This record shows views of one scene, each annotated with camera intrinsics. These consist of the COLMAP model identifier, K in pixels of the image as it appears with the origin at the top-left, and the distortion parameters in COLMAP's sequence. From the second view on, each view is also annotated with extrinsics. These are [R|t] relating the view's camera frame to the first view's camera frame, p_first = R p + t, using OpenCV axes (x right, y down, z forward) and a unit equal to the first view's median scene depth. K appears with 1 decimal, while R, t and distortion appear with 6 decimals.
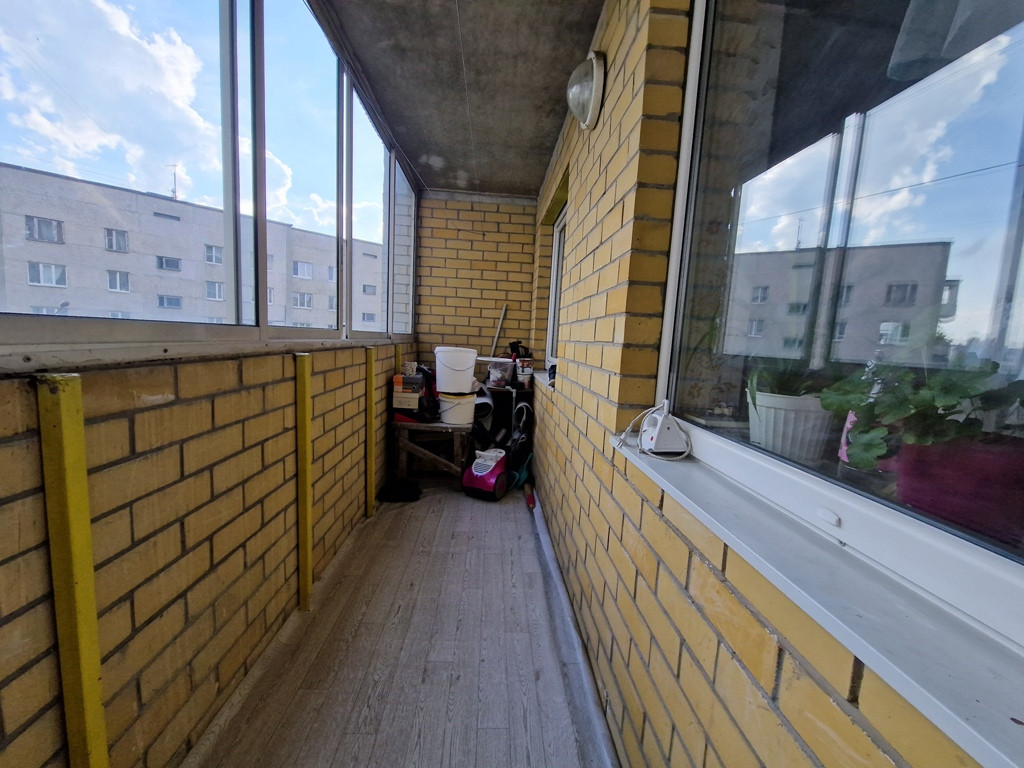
lens RADIAL K [[411.9, 0, 511.8], [0, 411.9, 385.7], [0, 0, 1]] dist [-0.000065, -0.000002]
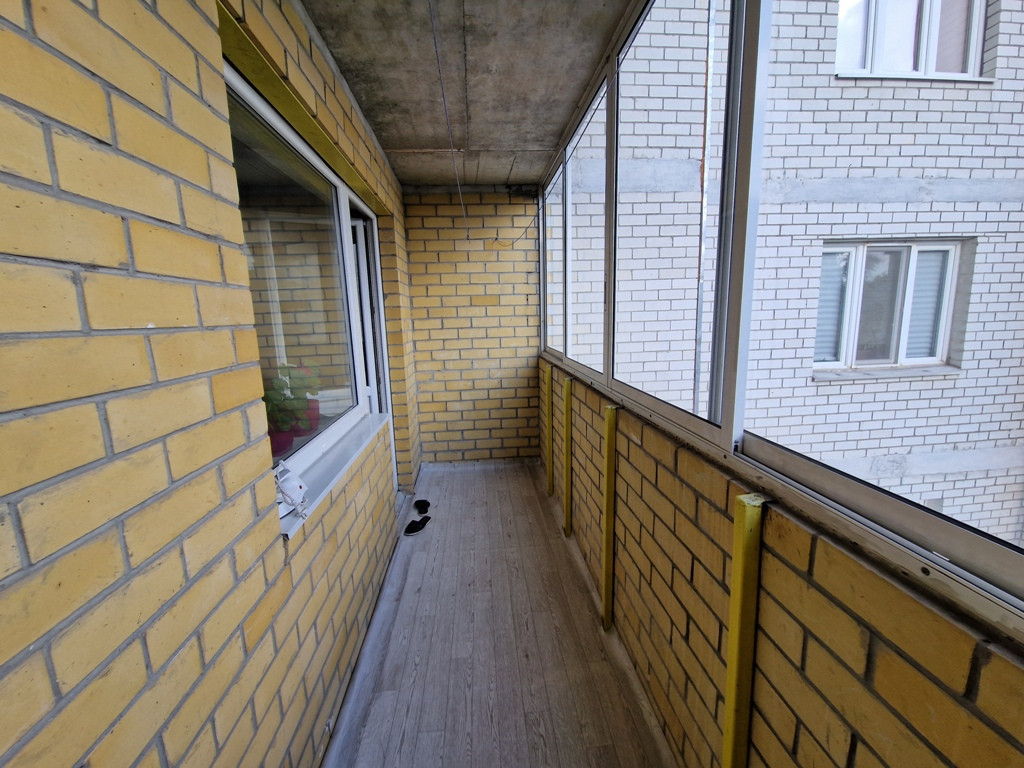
lens RADIAL K [[411.9, 0, 512.5], [0, 411.9, 381.4], [0, 0, 1]] dist [-0.000065, -0.000002]
pose [[-0.999084, -0.015883, -0.039733, -0.212870], [-0.025824, 0.964202, 0.263908, -0.459139], [0.034119, 0.264692, -0.963729, 1.862650]]
